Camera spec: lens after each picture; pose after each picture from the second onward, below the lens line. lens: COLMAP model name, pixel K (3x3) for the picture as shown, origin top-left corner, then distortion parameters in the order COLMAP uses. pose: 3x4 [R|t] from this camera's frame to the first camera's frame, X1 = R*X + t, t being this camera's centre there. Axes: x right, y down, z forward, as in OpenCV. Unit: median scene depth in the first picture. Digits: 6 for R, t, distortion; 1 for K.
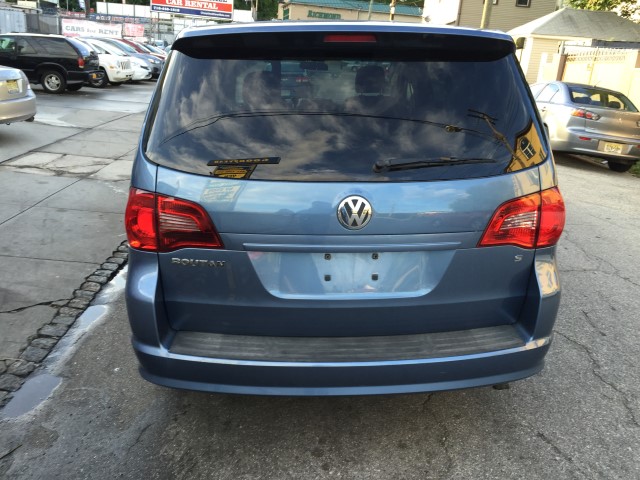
lens RADIAL K [[554.0, 0, 320.0], [0, 554.0, 240.0], [0, 0, 1]] dist [0.093860, -0.157483]
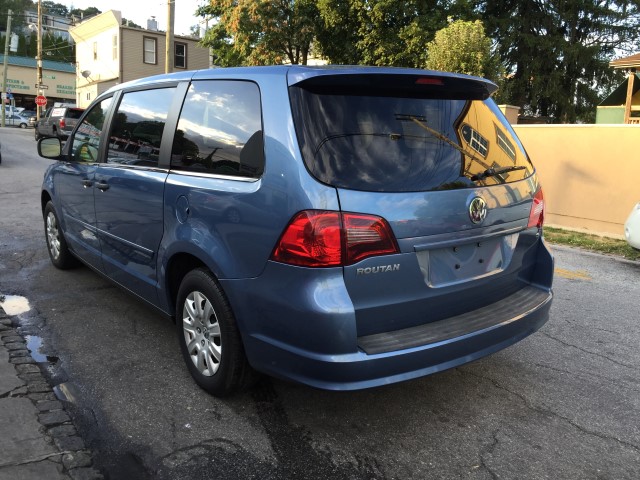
lens RADIAL K [[554.0, 0, 320.0], [0, 554.0, 240.0], [0, 0, 1]] dist [0.093860, -0.157483]
pose [[0.823745, -0.118752, 0.554384, -0.848967], [0.170647, 0.984407, -0.042695, 0.008945], [-0.540669, 0.129774, 0.831165, 0.101195]]
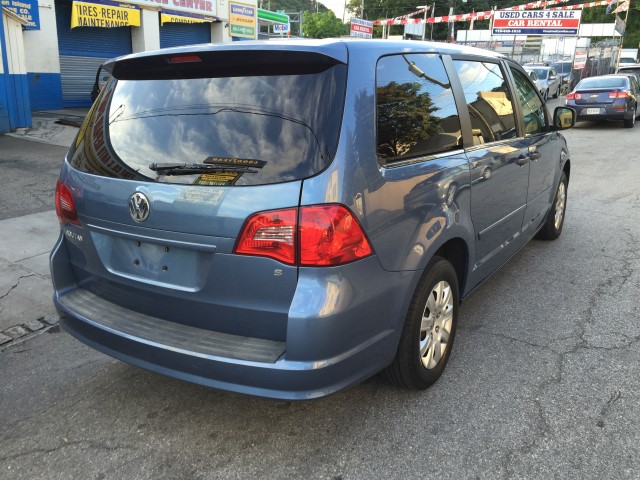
lens RADIAL K [[554.0, 0, 320.0], [0, 554.0, 240.0], [0, 0, 1]] dist [0.093860, -0.157483]
pose [[0.802571, 0.125283, -0.583253, 0.915385], [-0.146875, 0.989101, 0.010355, -0.042040], [0.578193, 0.077354, 0.812225, 0.233750]]
